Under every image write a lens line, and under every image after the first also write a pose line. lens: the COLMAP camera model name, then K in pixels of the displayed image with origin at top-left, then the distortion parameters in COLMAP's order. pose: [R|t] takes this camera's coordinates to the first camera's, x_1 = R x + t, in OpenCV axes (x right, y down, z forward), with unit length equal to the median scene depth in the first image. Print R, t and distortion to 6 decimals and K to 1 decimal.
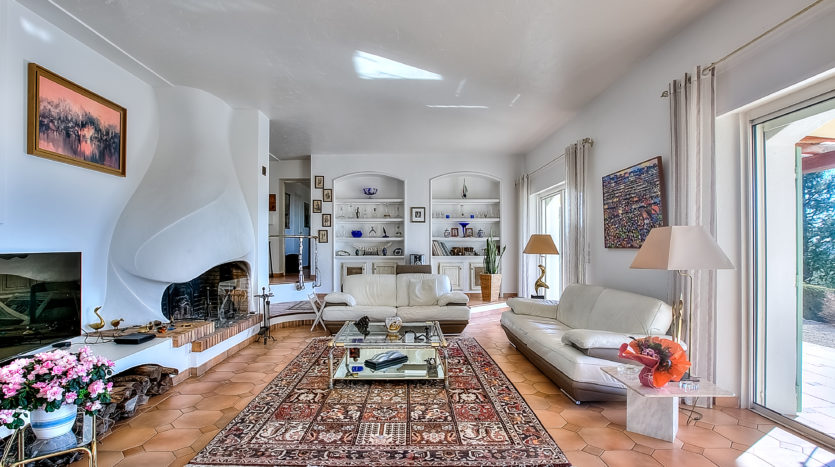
lens RADIAL K [[395.9, 0, 408.2], [0, 395.9, 248.4], [0, 0, 1]] dist [-0.038182, 0.012549]
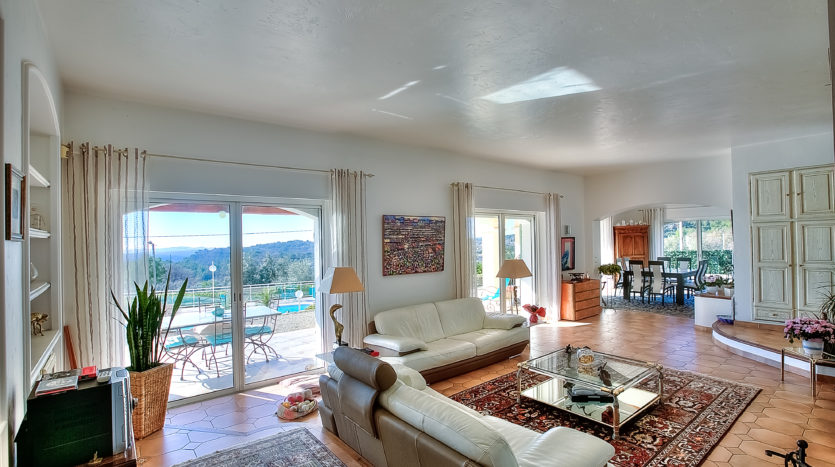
lens RADIAL K [[395.9, 0, 414.8], [0, 395.9, 233.7], [0, 0, 1]] dist [-0.038182, 0.012549]
pose [[-0.627786, 0.028917, 0.777849, -0.298142], [0.019750, 0.999580, -0.021221, -0.062276], [-0.778136, 0.002040, -0.628093, 1.052820]]
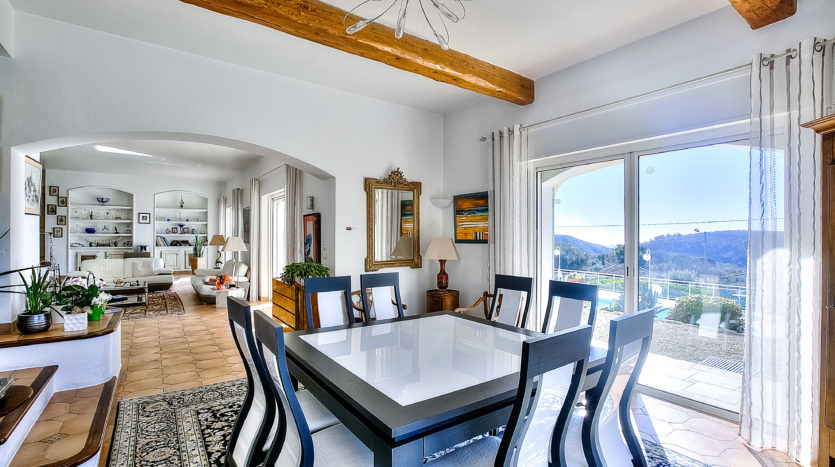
lens RADIAL K [[395.9, 0, 426.1], [0, 395.9, 236.1], [0, 0, 1]] dist [-0.038182, 0.012549]
pose [[0.822816, 0.003711, 0.568296, 0.069862], [-0.002574, 0.999993, -0.002803, -0.019866], [-0.568302, 0.000844, 0.822819, -0.839613]]
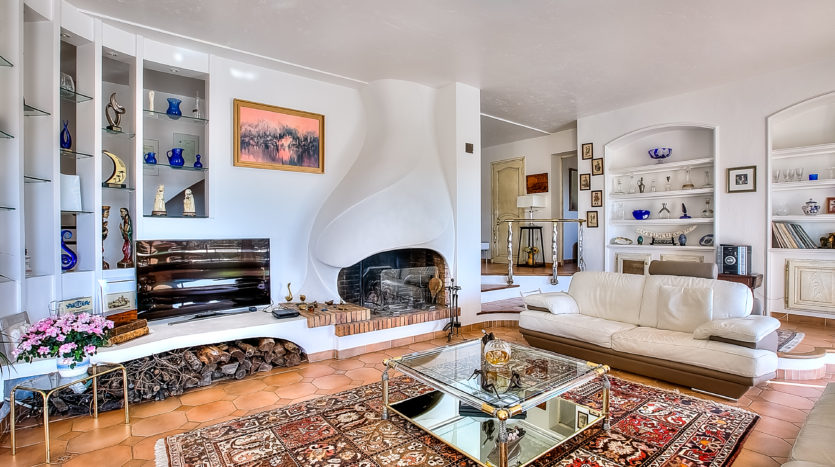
lens RADIAL K [[395.9, 0, 412.7], [0, 395.9, 232.7], [0, 0, 1]] dist [-0.038182, 0.012549]
pose [[0.611026, -0.001174, -0.791610, 0.205010], [-0.000976, 0.999997, -0.002236, -0.002017], [0.791610, 0.002139, 0.611023, 0.264281]]
